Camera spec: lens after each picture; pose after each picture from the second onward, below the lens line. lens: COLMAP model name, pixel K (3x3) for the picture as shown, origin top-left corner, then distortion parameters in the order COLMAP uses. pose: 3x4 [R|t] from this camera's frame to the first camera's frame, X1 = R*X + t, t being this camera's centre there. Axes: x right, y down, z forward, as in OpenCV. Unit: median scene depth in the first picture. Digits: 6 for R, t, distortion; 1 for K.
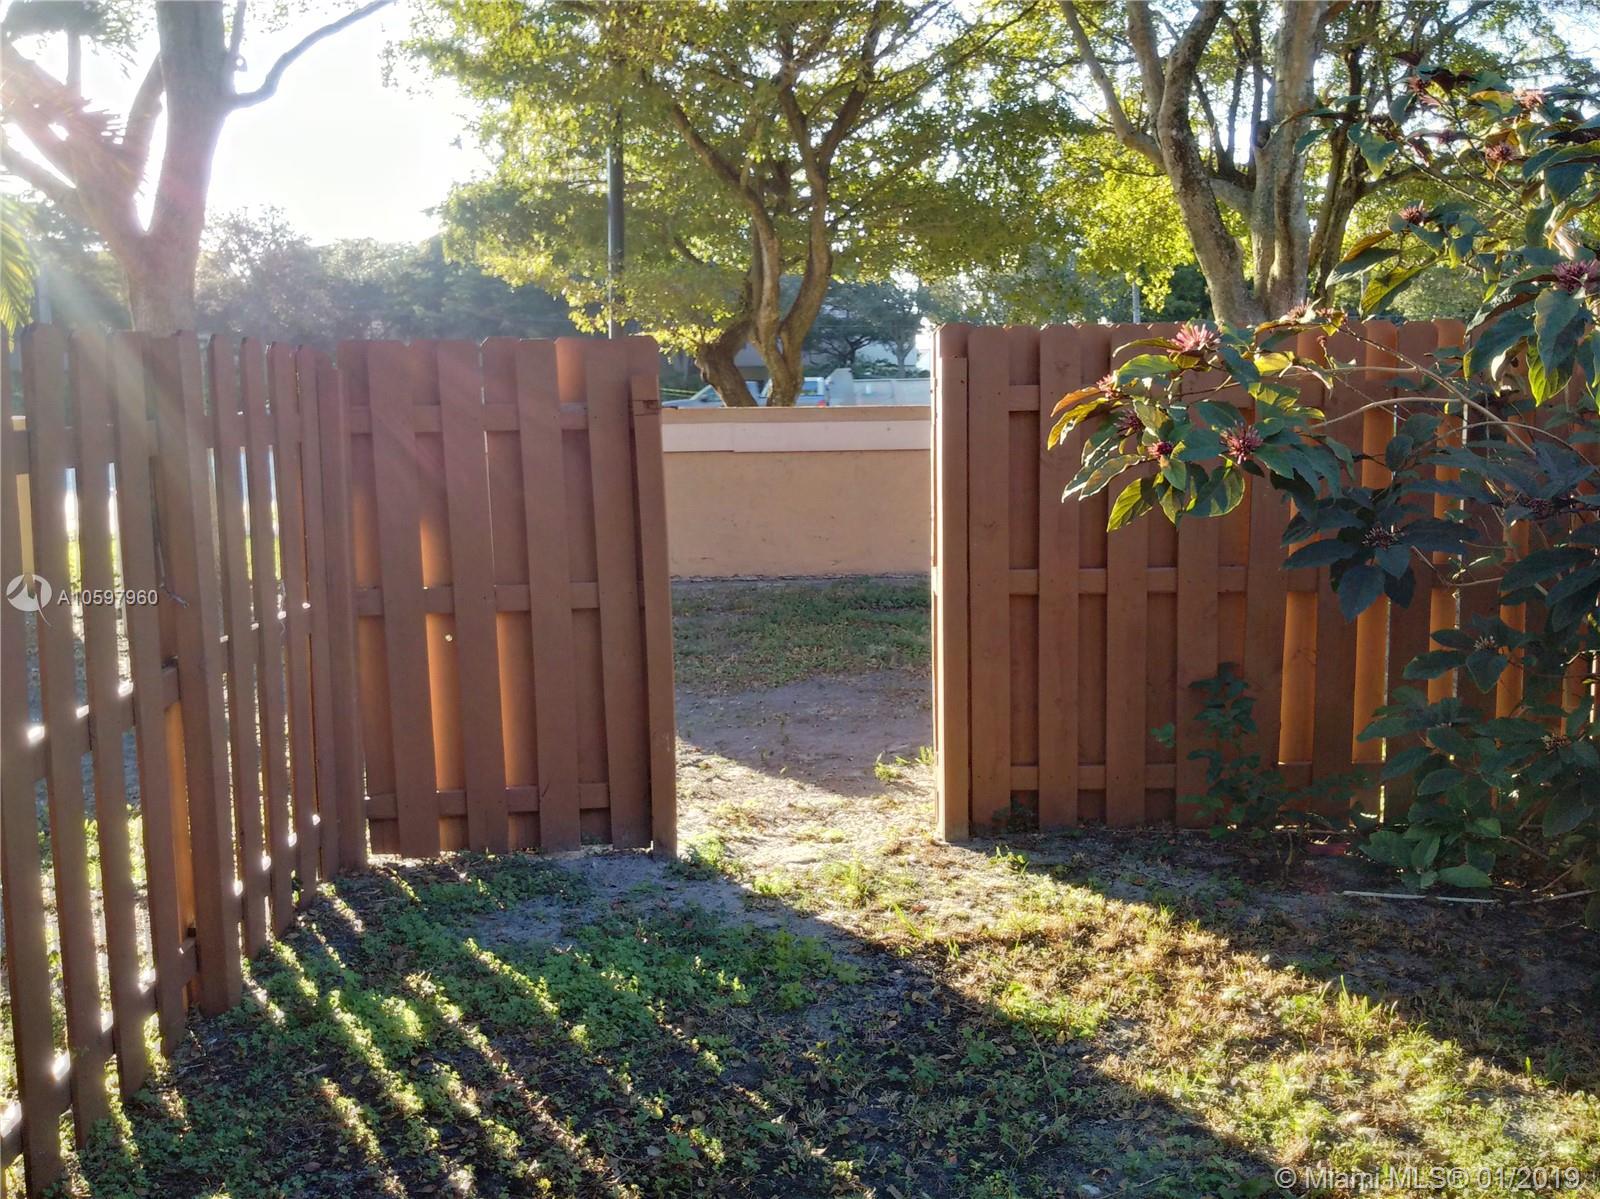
lens RADIAL K [[1401.2, 0, 800.0], [0, 1401.2, 599.5], [0, 0, 1]] dist [0.073504, -0.326389]
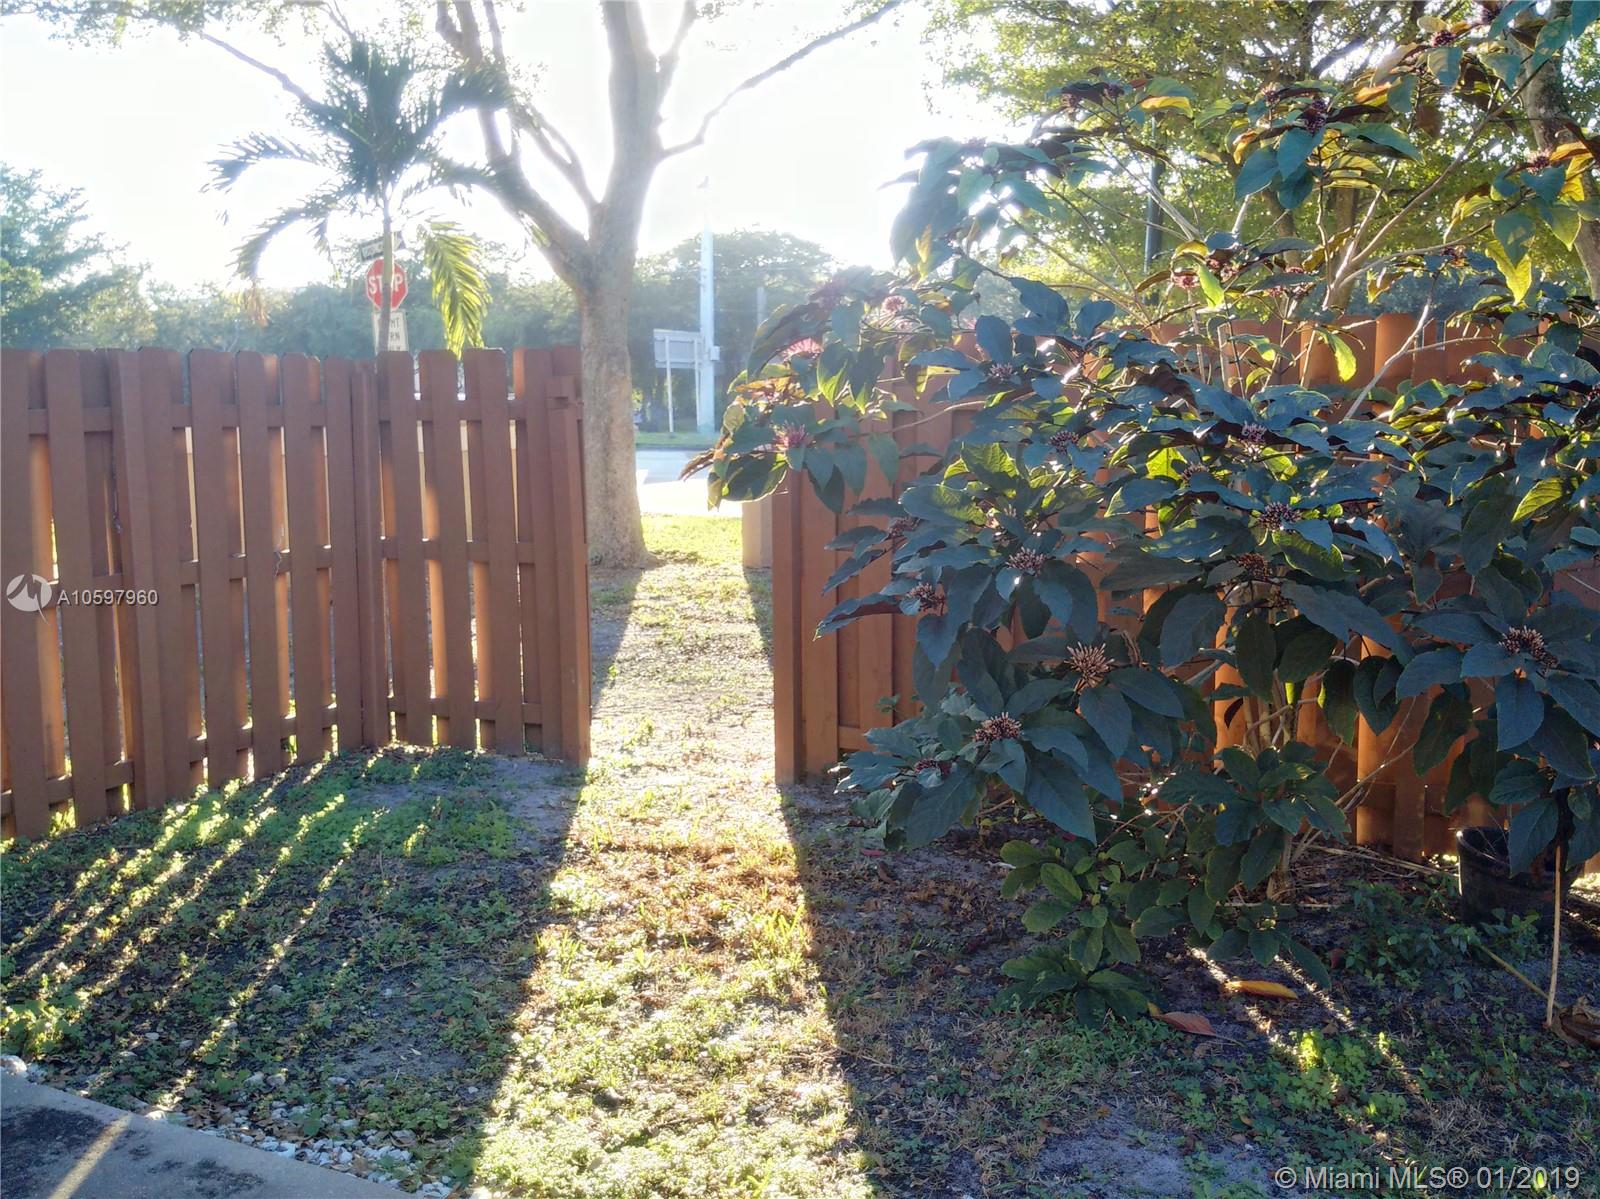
lens RADIAL K [[1404.8, 0, 800.0], [0, 1404.8, 599.5], [0, 0, 1]] dist [0.035557, -0.156972]
pose [[0.884519, 0.062442, -0.462306, 0.672840], [-0.068053, 0.997671, 0.004549, 0.018257], [0.461513, 0.027438, 0.886709, 0.005667]]
